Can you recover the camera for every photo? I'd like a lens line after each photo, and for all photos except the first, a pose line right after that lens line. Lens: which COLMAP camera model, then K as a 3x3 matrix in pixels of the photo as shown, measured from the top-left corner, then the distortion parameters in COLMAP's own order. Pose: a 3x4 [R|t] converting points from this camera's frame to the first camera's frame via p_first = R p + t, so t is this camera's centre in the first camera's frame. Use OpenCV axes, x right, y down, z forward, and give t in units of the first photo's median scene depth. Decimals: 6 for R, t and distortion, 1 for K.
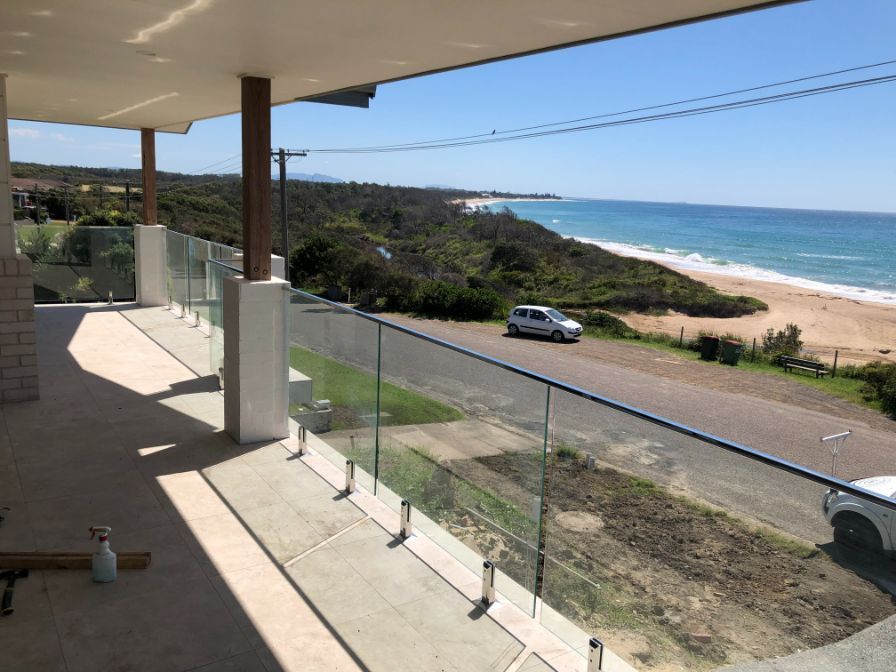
lens RADIAL K [[727.9, 0, 448.0], [0, 727.9, 336.0], [0, 0, 1]] dist [0.016924, 0.002551]
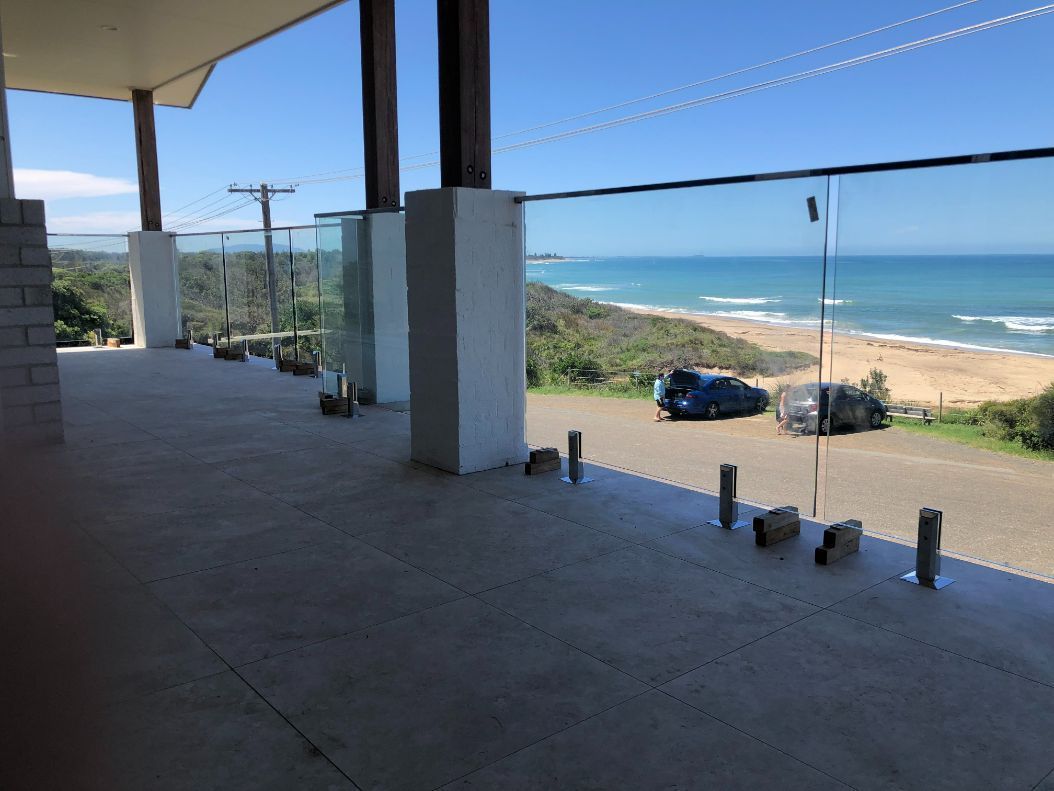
lens RADIAL K [[856.2, 0, 527.0], [0, 856.2, 395.5], [0, 0, 1]] dist [0.016924, 0.002551]
pose [[0.993322, -0.066504, 0.094277, -0.081378], [0.069253, 0.997255, -0.026195, 0.029910], [-0.092276, 0.032549, 0.995201, 0.089729]]
